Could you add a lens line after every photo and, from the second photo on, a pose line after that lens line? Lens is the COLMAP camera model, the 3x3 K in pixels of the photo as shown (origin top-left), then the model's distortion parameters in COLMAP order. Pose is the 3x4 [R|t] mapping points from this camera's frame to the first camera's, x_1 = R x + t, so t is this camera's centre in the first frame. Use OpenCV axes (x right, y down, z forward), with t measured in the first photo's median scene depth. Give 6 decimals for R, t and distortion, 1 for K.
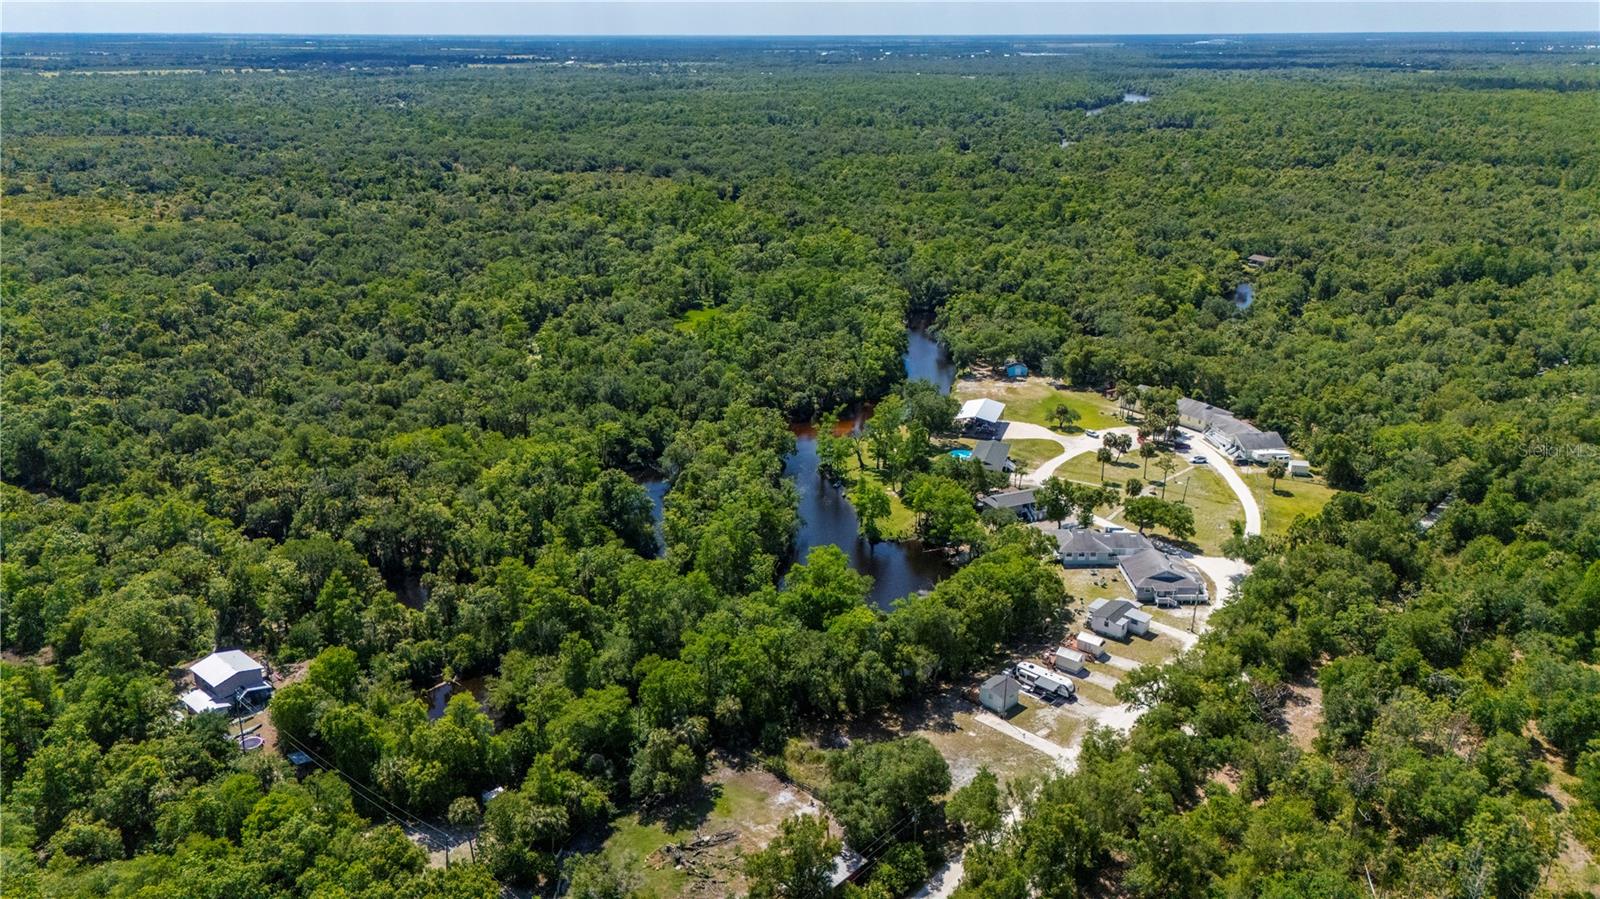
lens RADIAL K [[1192.7, 0, 766.4], [0, 1192.7, 449.3], [0, 0, 1]] dist [0.067156, -0.084717]
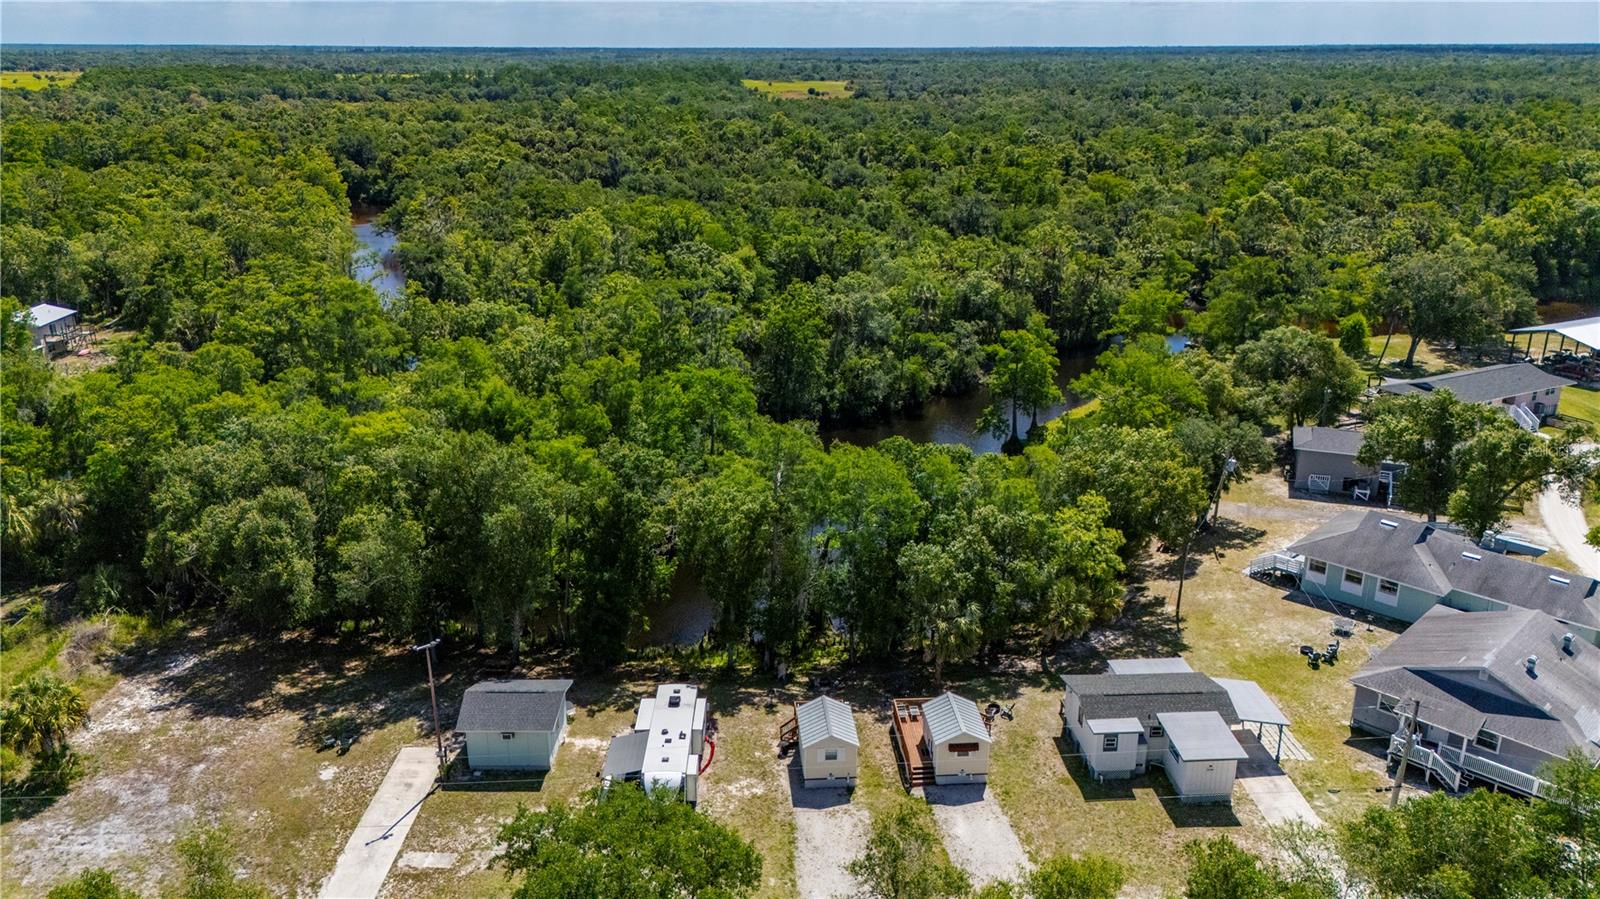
lens RADIAL K [[1201.2, 0, 800.0], [0, 1201.2, 449.5], [0, 0, 1]] dist [0.078598, -0.085275]
pose [[0.703788, 0.234523, -0.670583, 0.382118], [-0.239327, 0.967031, 0.087021, 0.060406], [0.668883, 0.099244, 0.736713, 0.633302]]
